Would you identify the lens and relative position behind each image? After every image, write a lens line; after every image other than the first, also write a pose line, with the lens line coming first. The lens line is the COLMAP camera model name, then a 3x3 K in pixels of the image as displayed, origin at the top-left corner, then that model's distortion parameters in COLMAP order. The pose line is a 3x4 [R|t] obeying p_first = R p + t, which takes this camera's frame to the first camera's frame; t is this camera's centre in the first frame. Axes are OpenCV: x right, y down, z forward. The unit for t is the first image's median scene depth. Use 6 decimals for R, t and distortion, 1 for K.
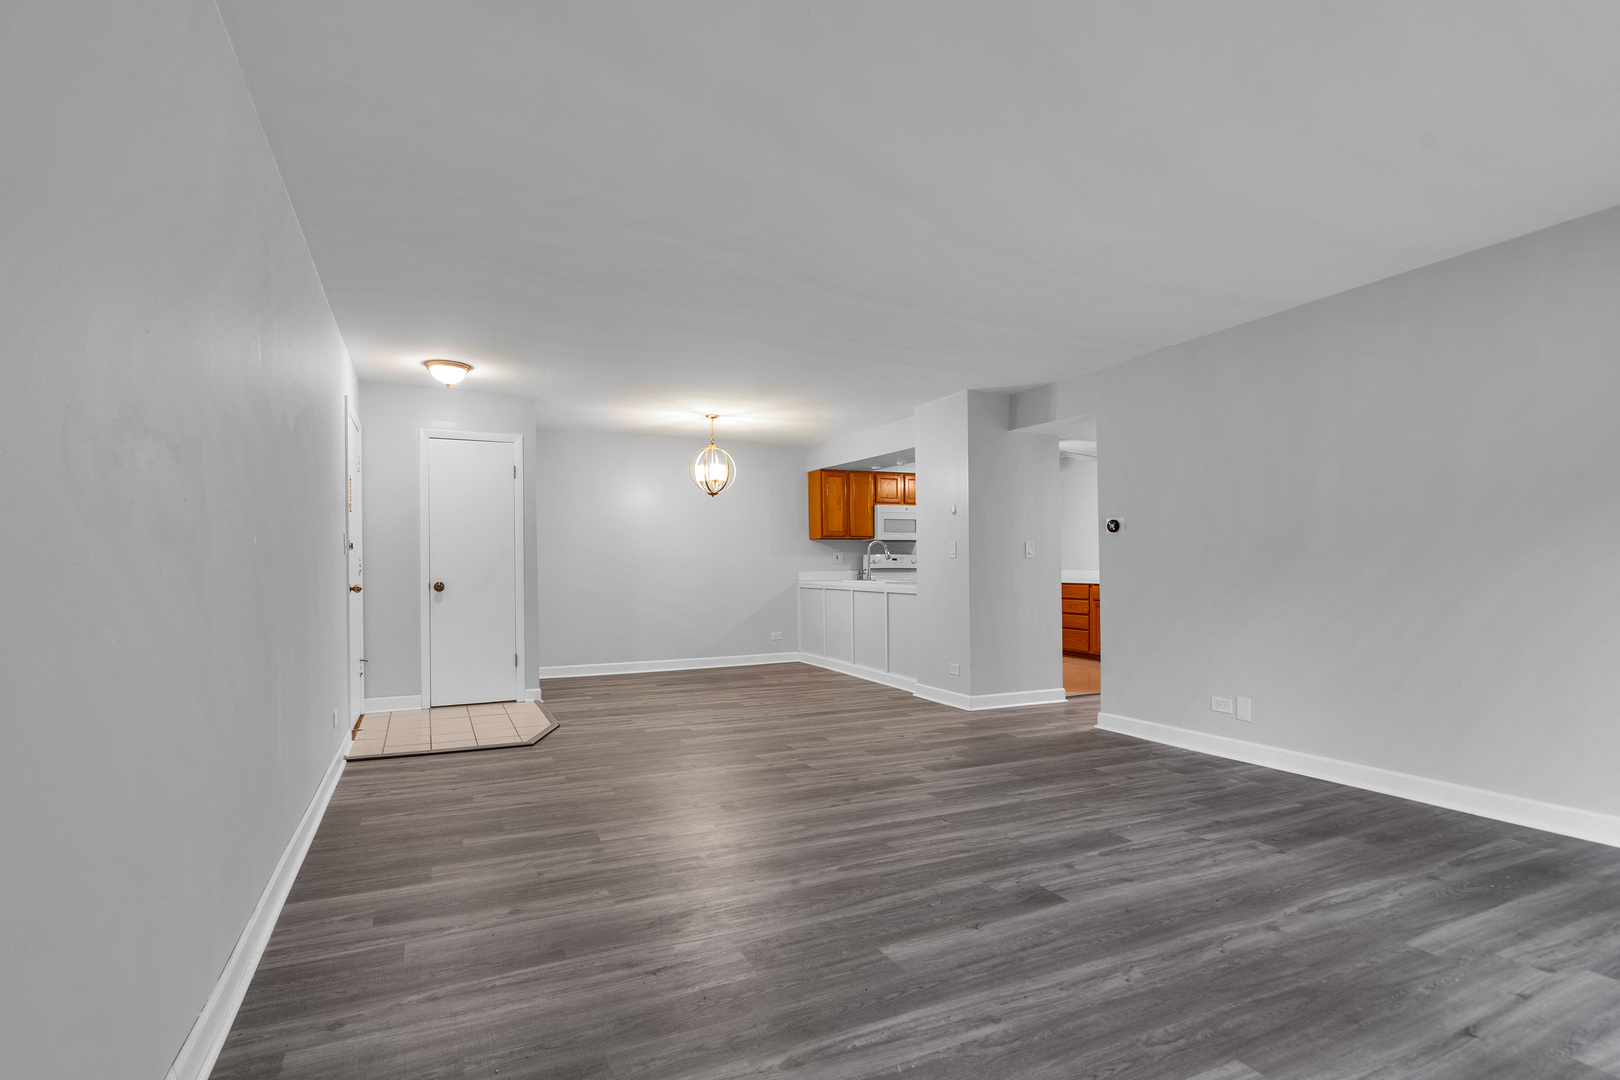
lens RADIAL K [[784.8, 0, 809.2], [0, 784.8, 552.8], [0, 0, 1]] dist [-0.015391, -0.000443]
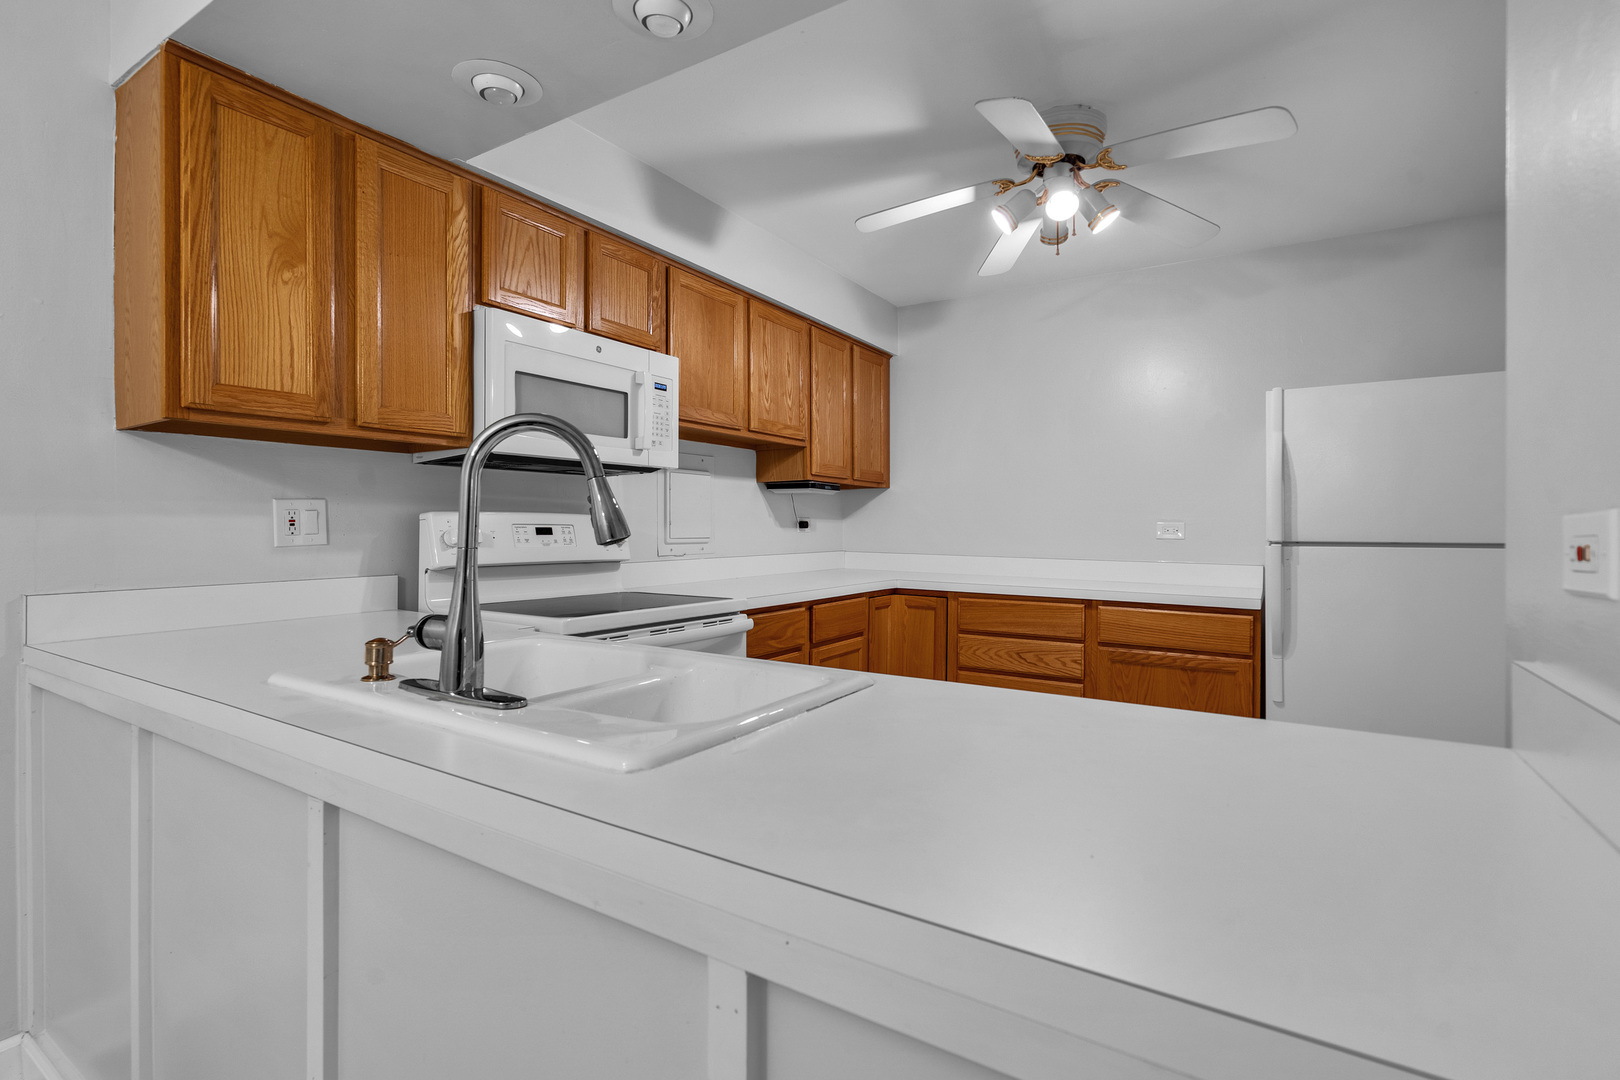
lens RADIAL K [[757.8, 0, 810.0], [0, 757.8, 529.7], [0, 0, 1]] dist [-0.003608, 0.003115]
pose [[0.849240, 0.007009, 0.527961, 0.048105], [-0.016295, 0.999784, 0.012938, 0.002914], [-0.527756, -0.019590, 0.849170, 0.744111]]
